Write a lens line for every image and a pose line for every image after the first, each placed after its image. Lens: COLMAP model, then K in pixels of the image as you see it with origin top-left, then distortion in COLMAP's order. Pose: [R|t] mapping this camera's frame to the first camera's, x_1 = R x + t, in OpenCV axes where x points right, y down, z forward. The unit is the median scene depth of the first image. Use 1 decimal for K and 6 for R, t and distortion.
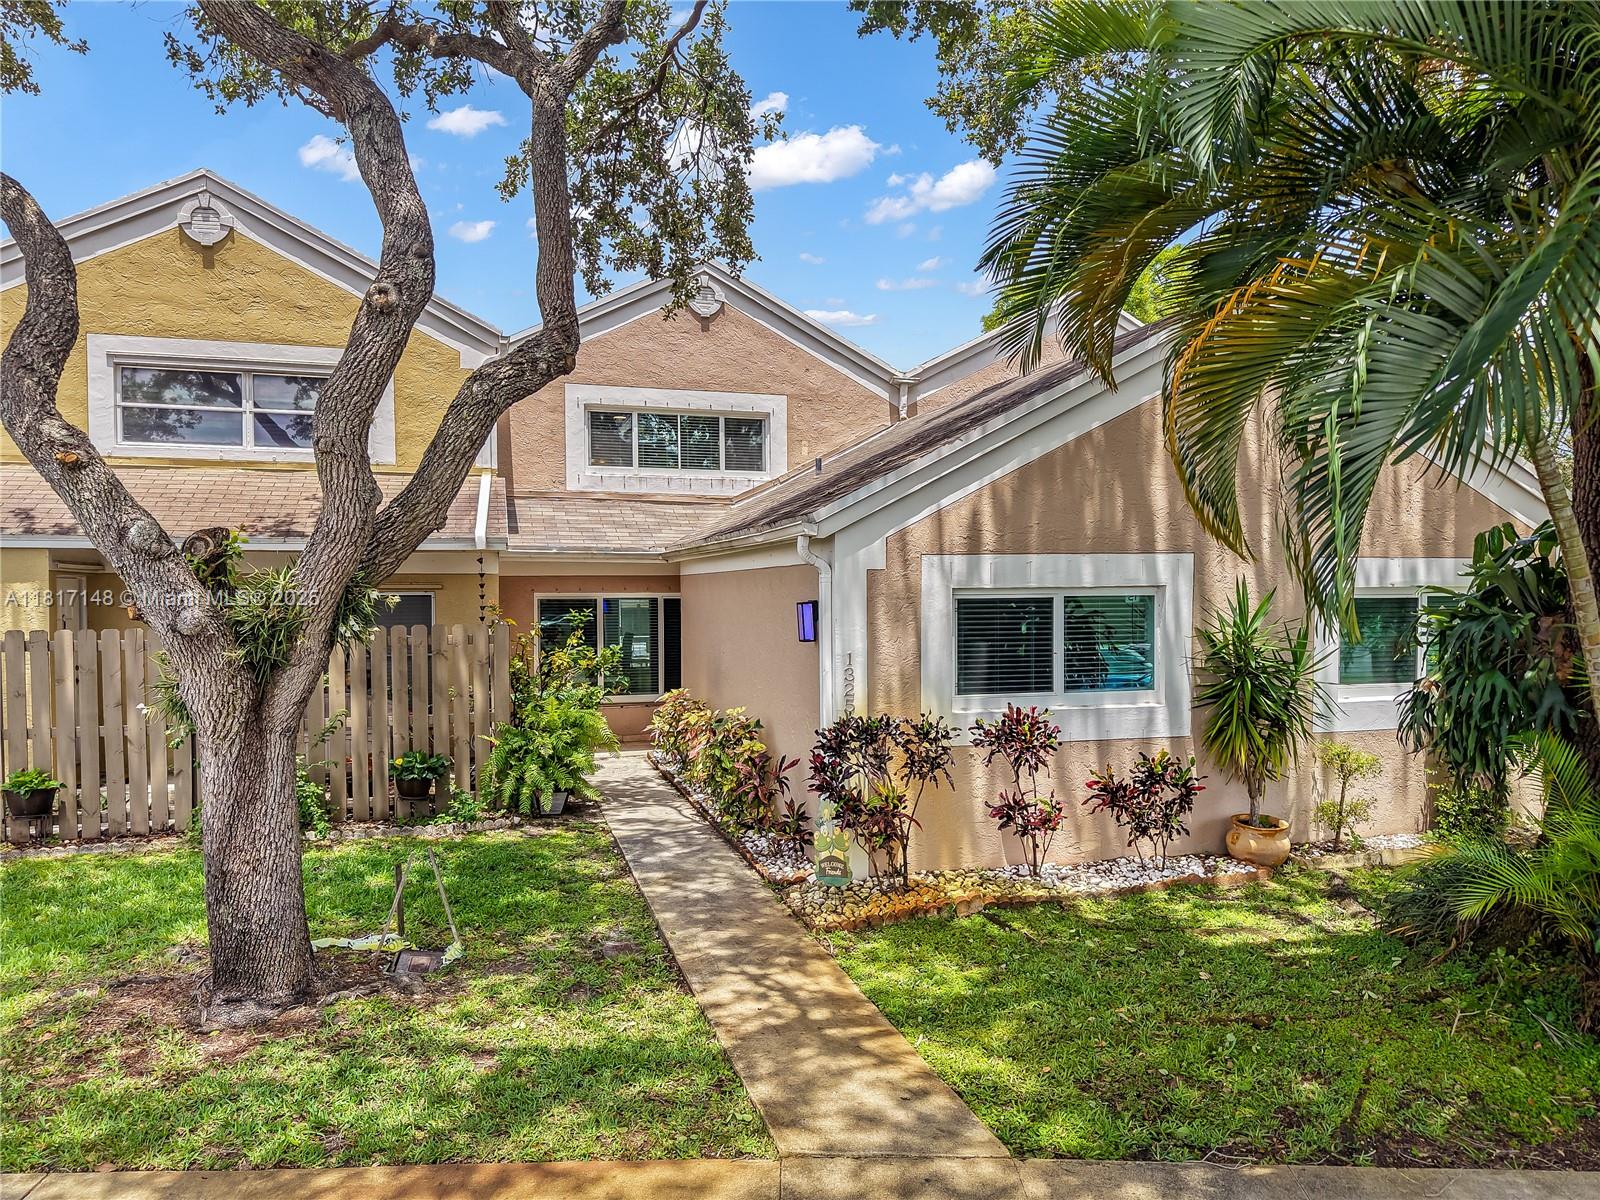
lens RADIAL K [[1109.6, 0, 799.8], [0, 1109.6, 602.7], [0, 0, 1]] dist [-0.006558, 0.002323]
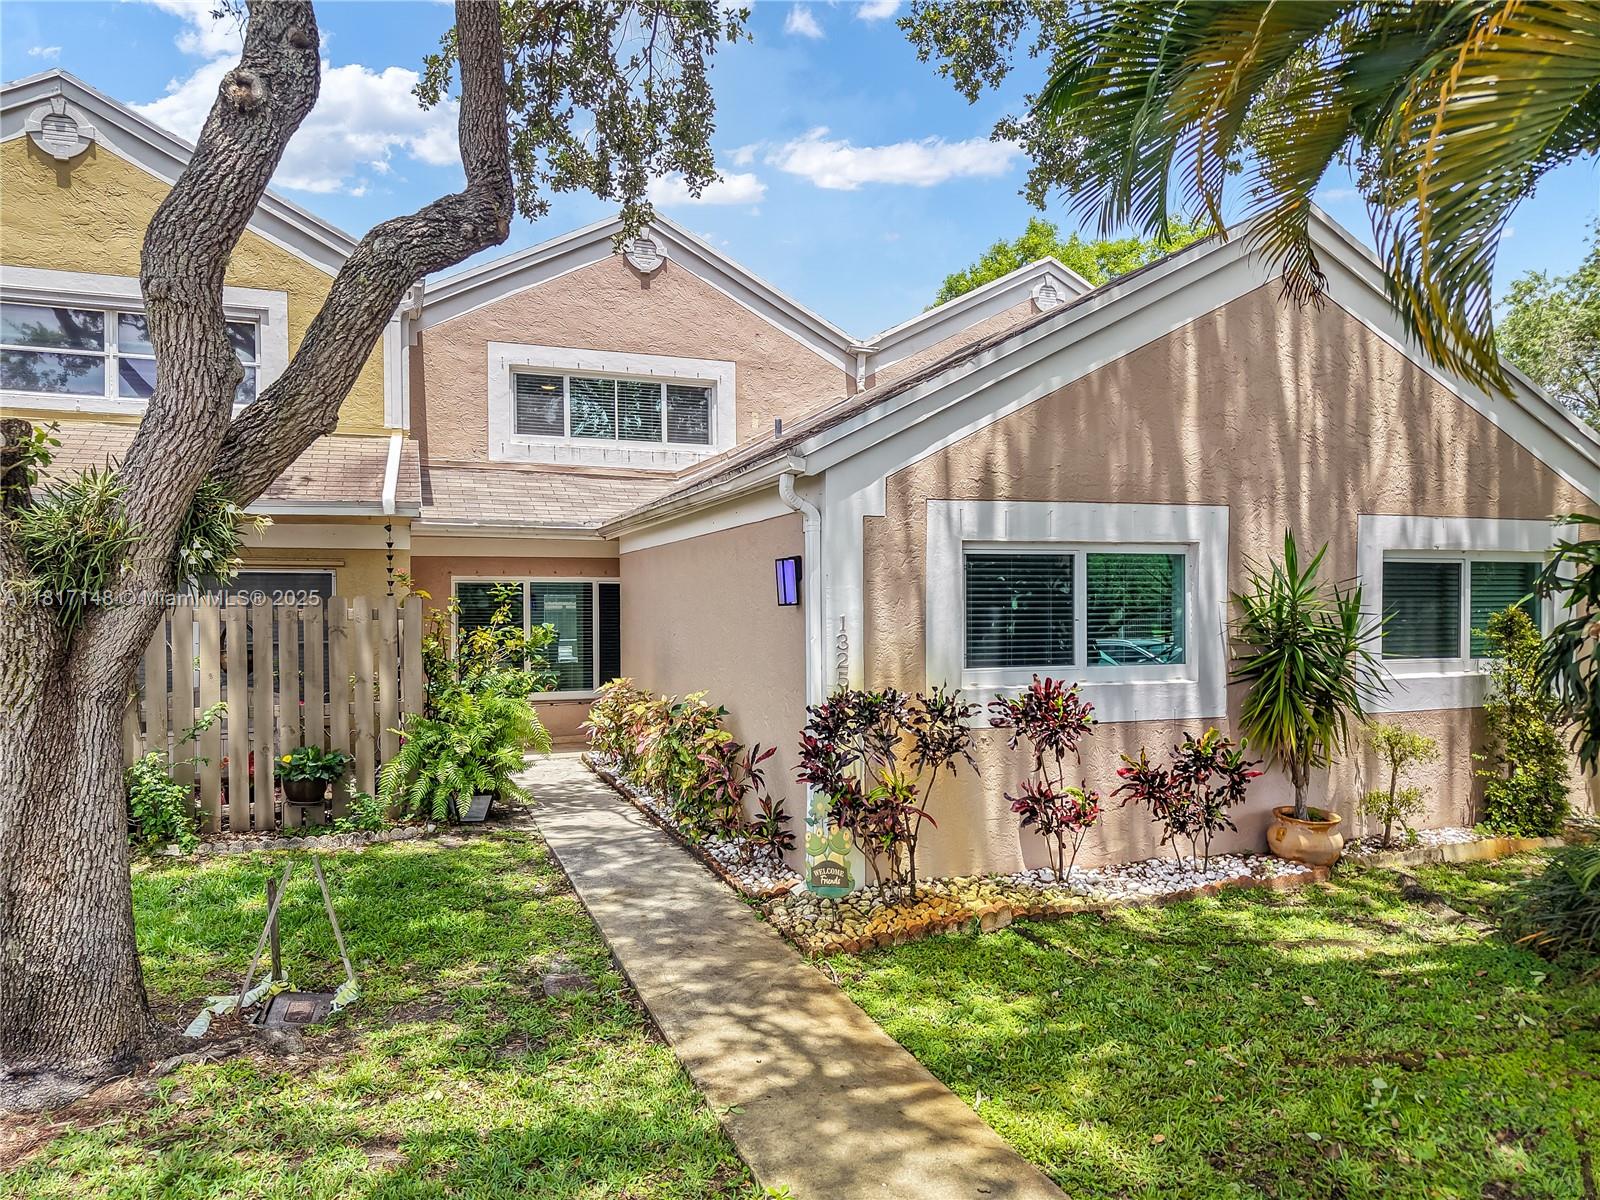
lens RADIAL K [[1109.6, 0, 802.2], [0, 1109.6, 602.7], [0, 0, 1]] dist [-0.006558, 0.002323]
pose [[0.997377, -0.000370, 0.072378, -0.043128], [0.001418, 0.999895, -0.014426, 0.045541], [-0.072365, 0.014491, 0.997273, 0.169850]]
